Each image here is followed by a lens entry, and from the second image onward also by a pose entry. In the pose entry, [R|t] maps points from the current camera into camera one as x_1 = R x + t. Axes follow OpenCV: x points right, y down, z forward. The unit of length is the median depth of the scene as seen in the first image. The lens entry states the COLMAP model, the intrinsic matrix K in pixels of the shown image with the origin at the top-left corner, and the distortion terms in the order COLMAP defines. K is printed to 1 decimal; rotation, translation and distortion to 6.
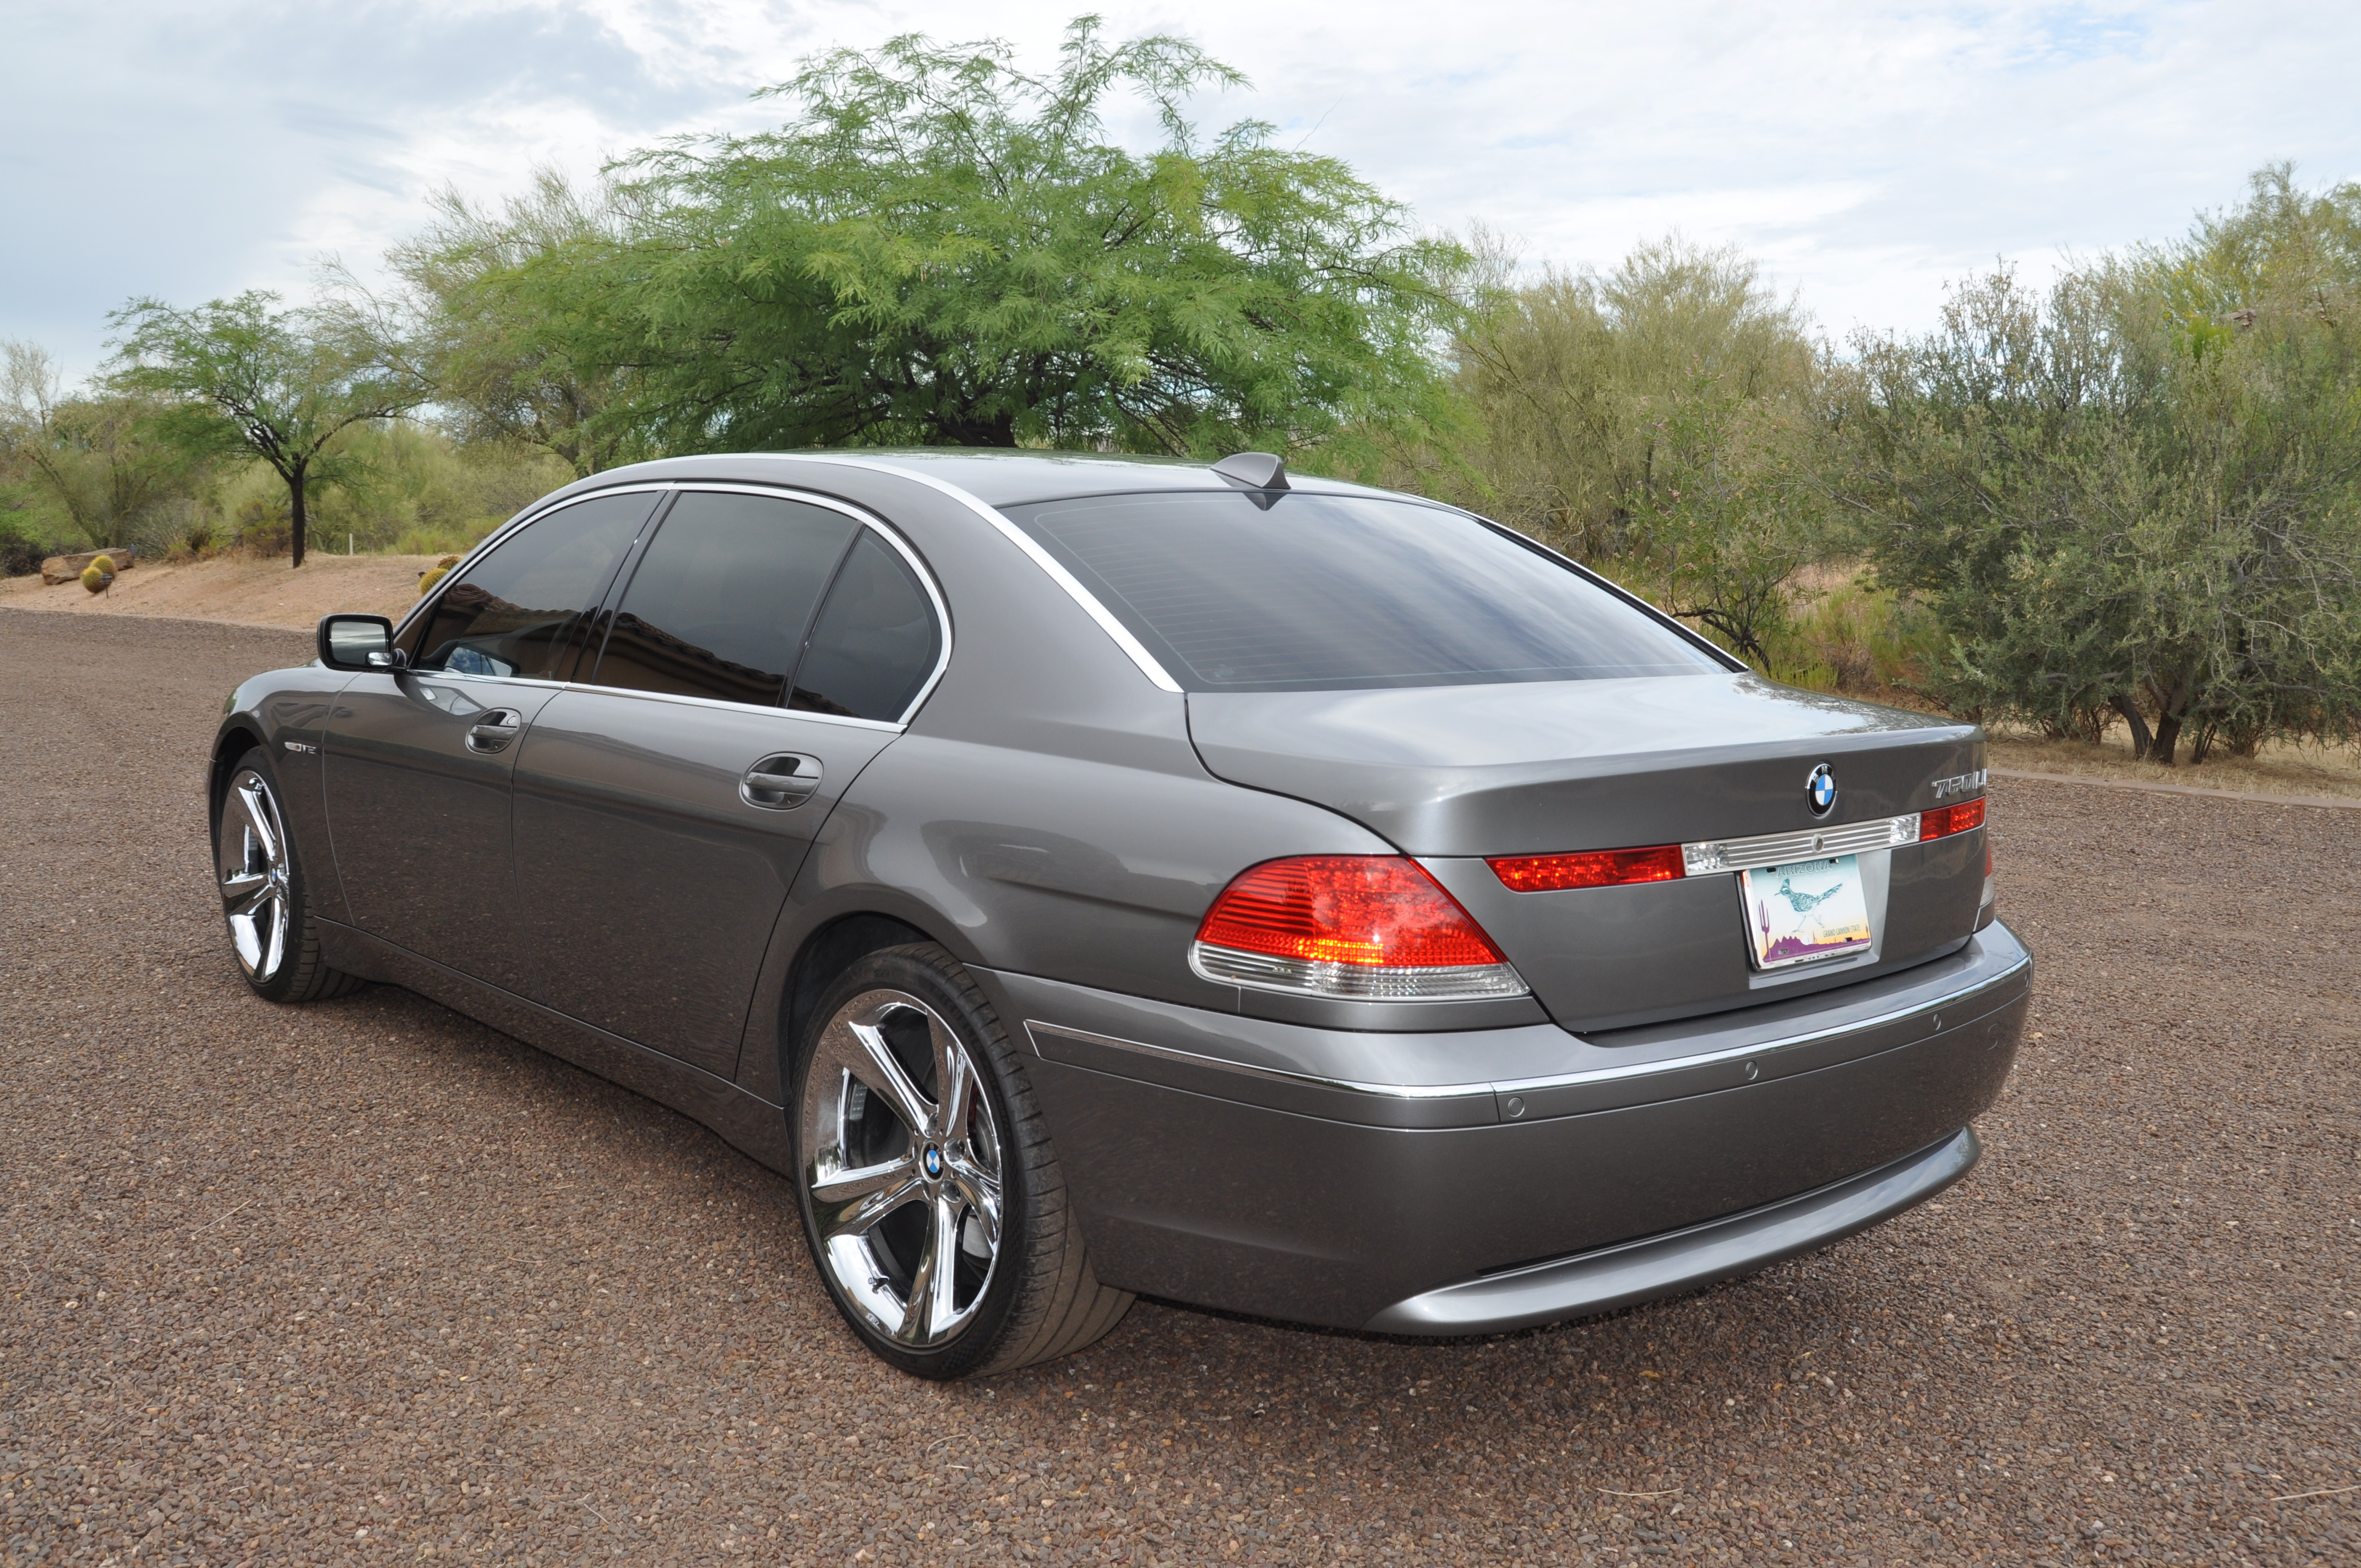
lens RADIAL K [[2229.8, 0, 1181.7], [0, 2229.8, 784.5], [0, 0, 1]] dist [-0.051224, 0.000000]
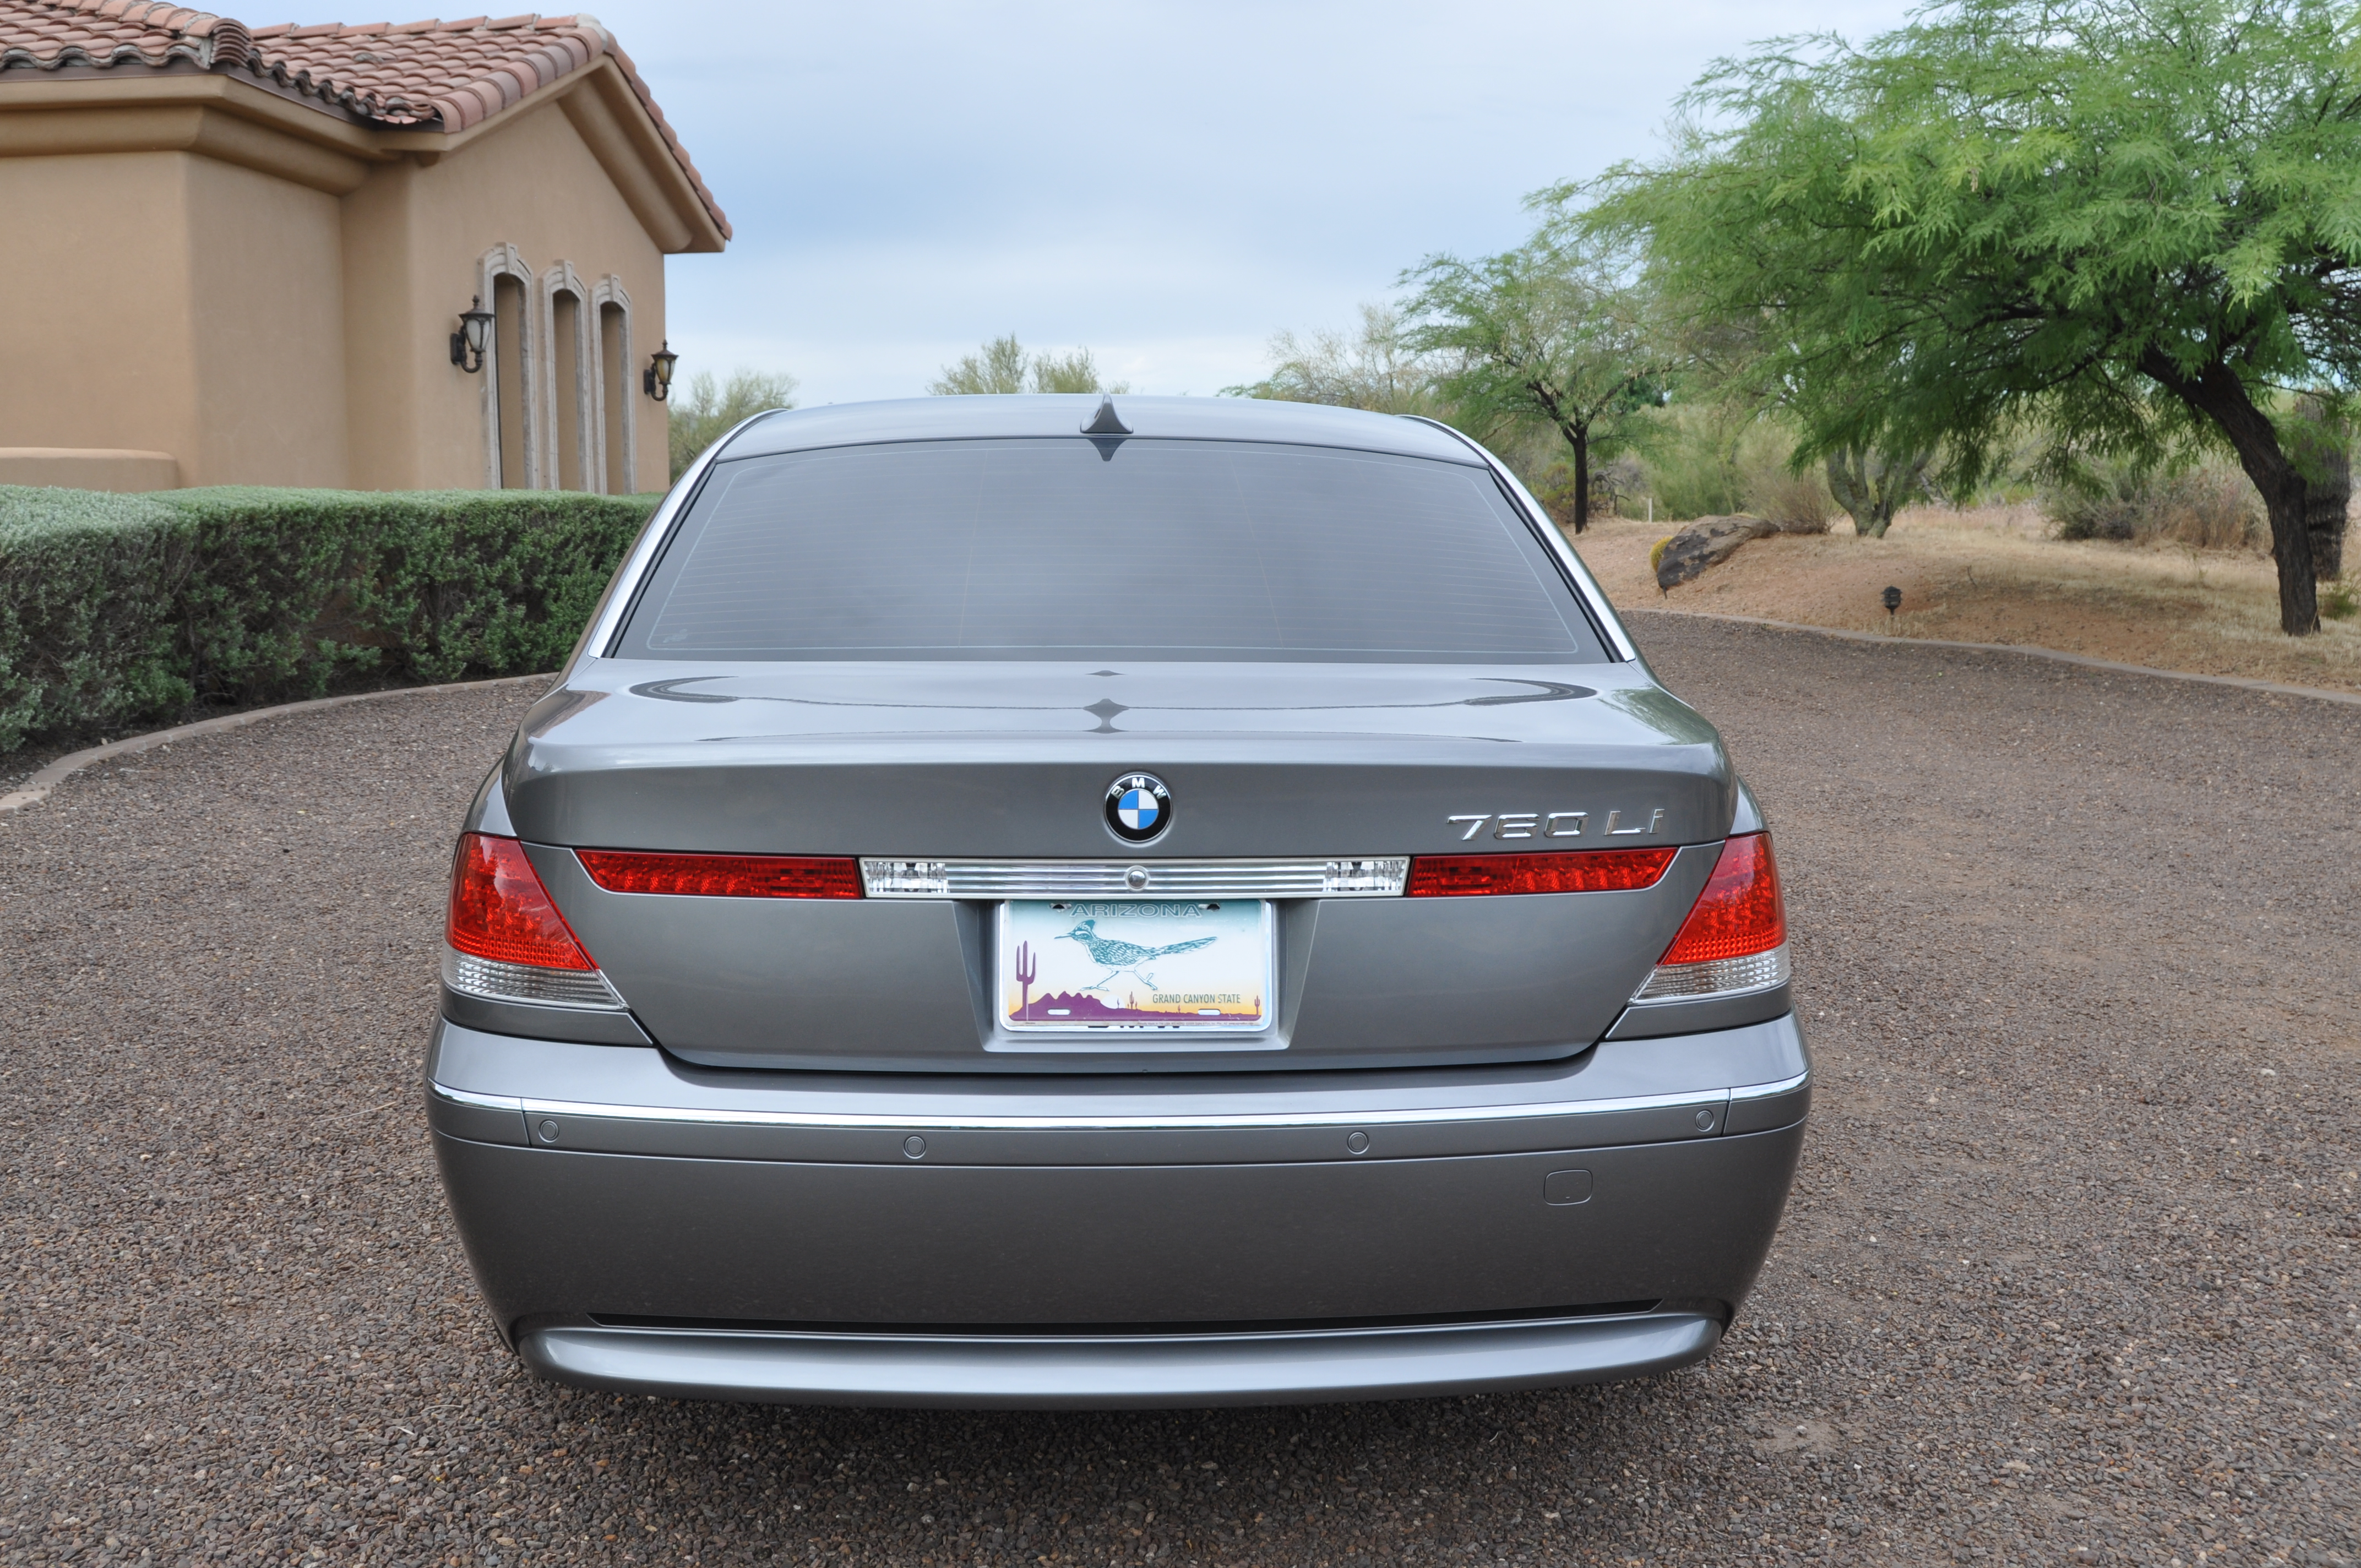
lens RADIAL K [[2537.2, 0, 1180.6], [0, 2537.2, 786.4], [0, 0, 1]] dist [-0.015522, 0.000000]
pose [[0.809321, 0.066585, -0.583580, 0.817804], [-0.067579, 0.997512, 0.020094, -0.024527], [0.583465, 0.023175, 0.811807, 0.294592]]
